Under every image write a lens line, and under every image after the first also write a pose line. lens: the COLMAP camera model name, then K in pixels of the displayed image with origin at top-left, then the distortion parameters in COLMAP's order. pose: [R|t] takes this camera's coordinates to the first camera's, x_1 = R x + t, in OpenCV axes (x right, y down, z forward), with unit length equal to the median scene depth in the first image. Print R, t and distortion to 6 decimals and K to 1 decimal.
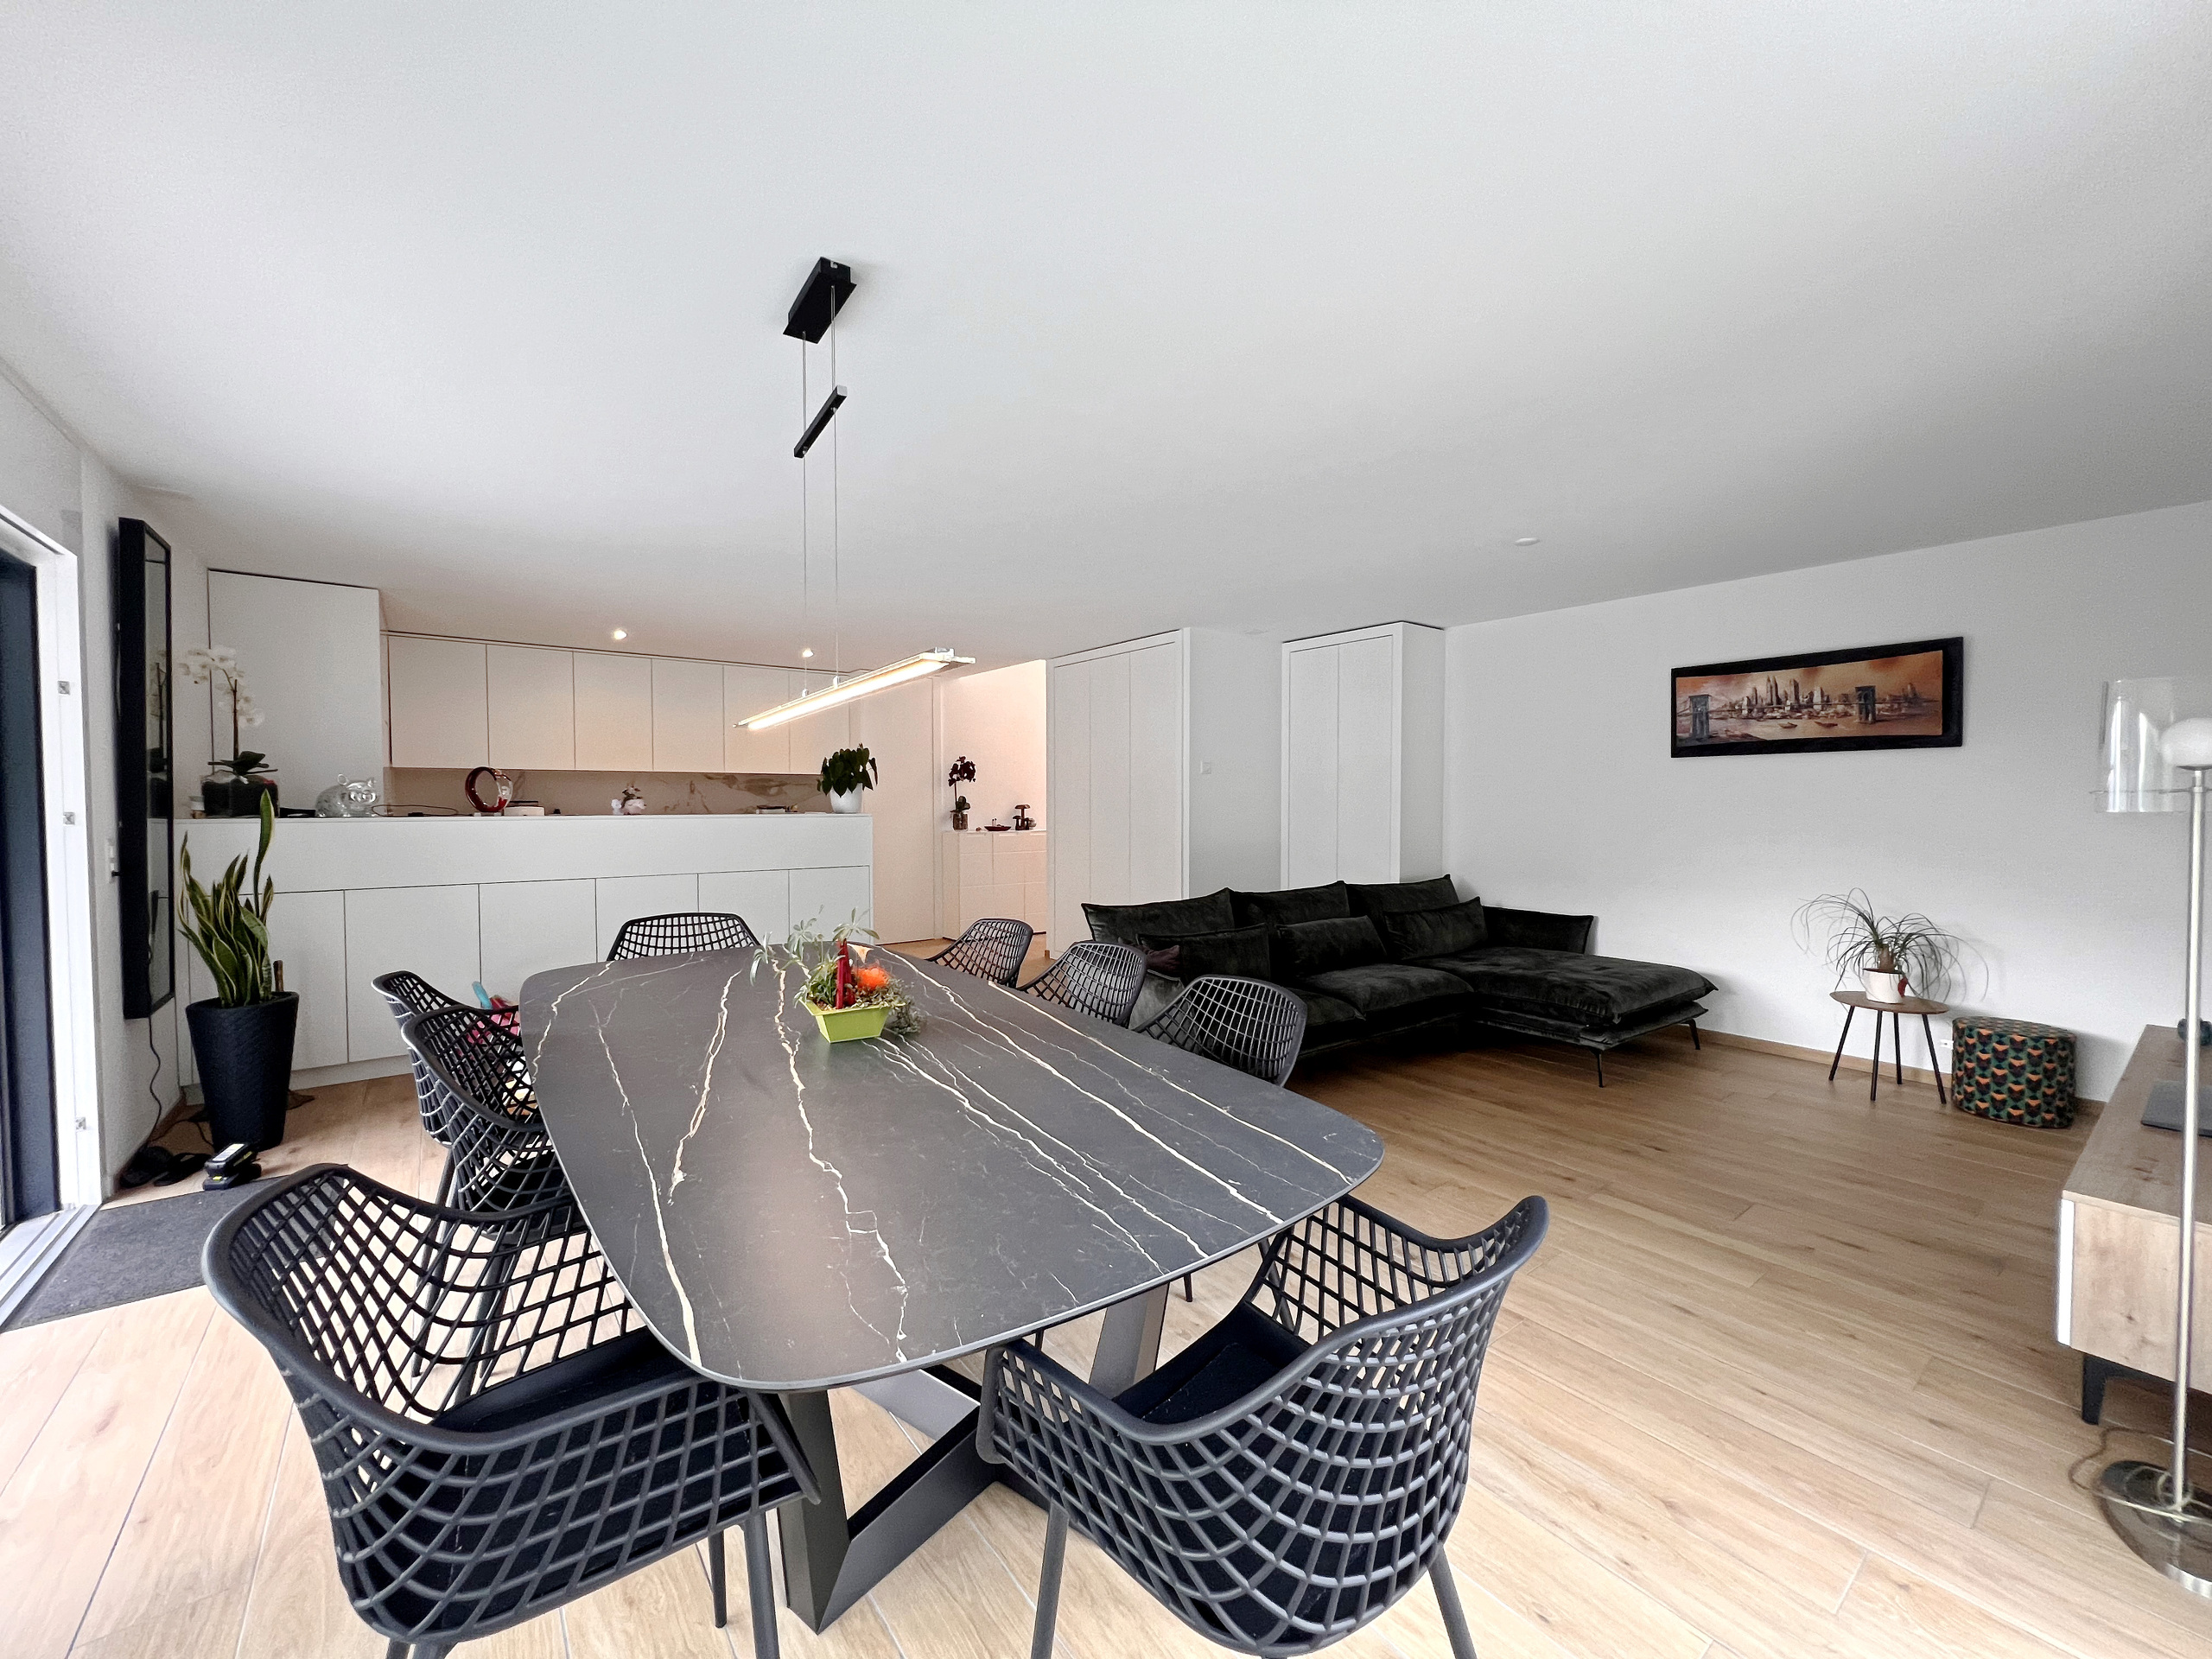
lens RADIAL K [[889.4, 0, 1104.7], [0, 889.4, 828.9], [0, 0, 1]] dist [0.000199, 0.000009]
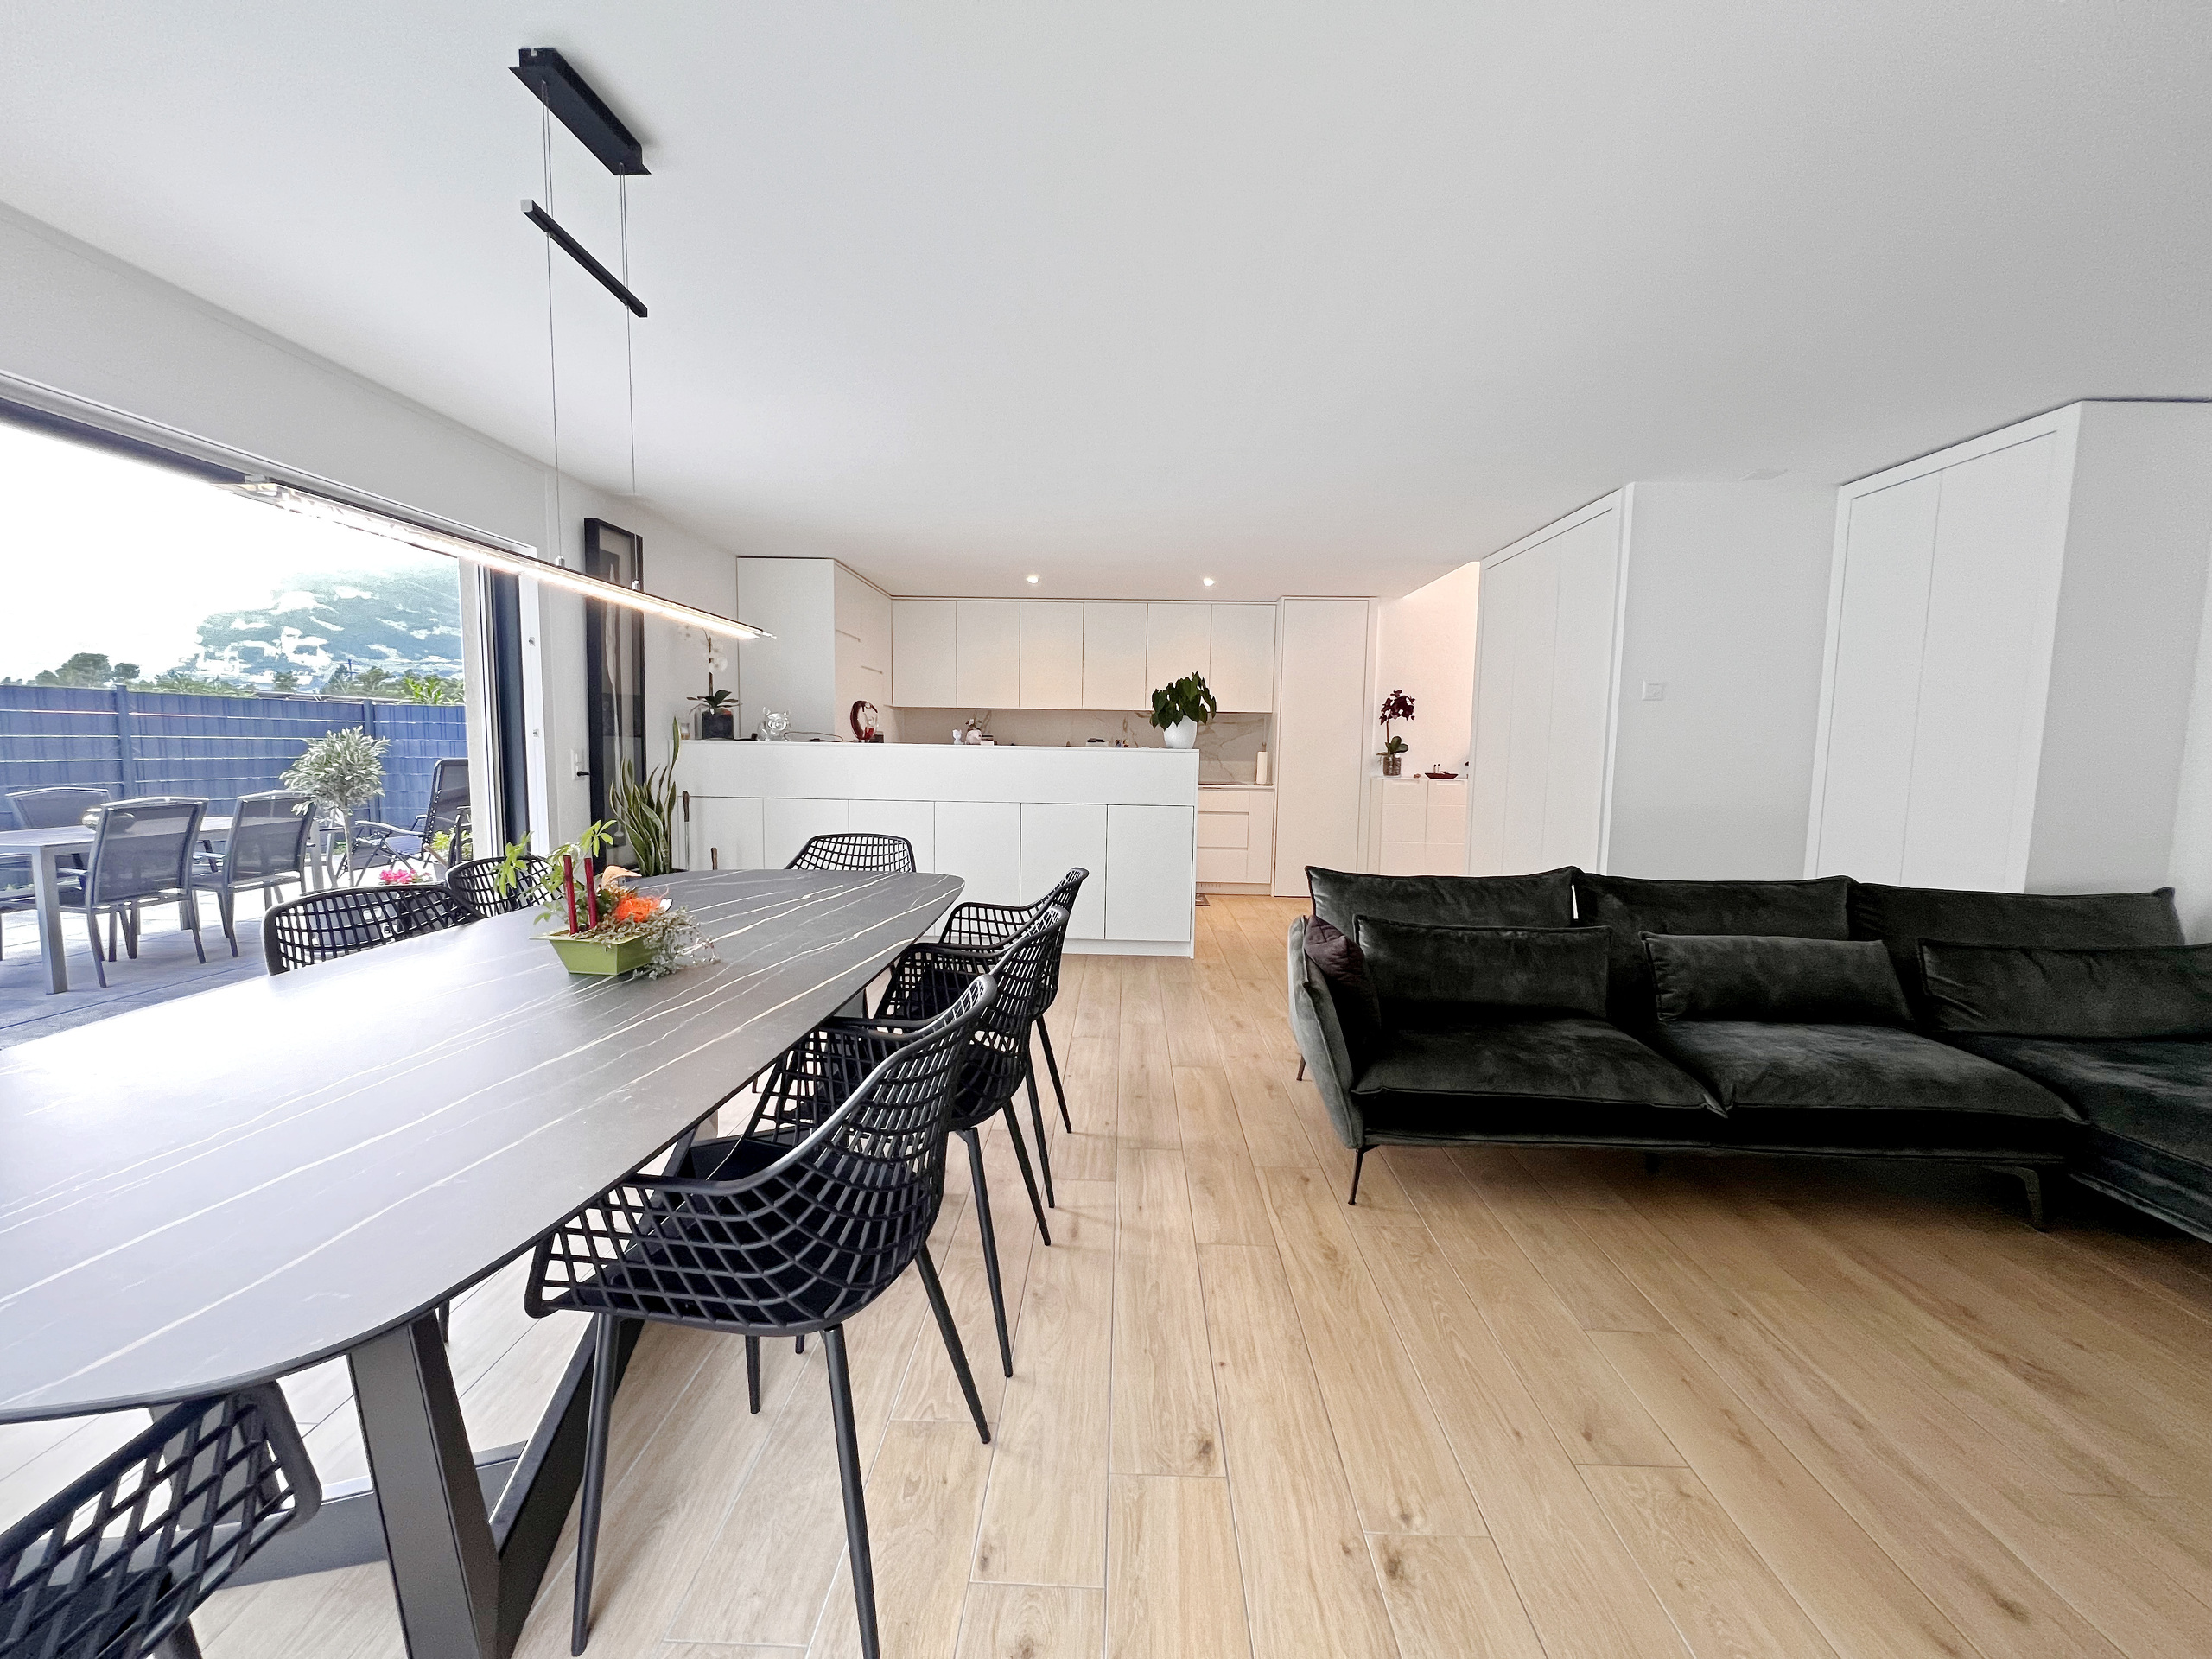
lens RADIAL K [[889.4, 0, 1105.3], [0, 889.4, 825.8], [0, 0, 1]] dist [0.000199, 0.000009]
pose [[0.780320, 0.070499, -0.621394, 0.269596], [-0.037615, 0.997118, 0.065891, 0.005213], [0.624248, -0.028043, 0.780722, 0.259588]]
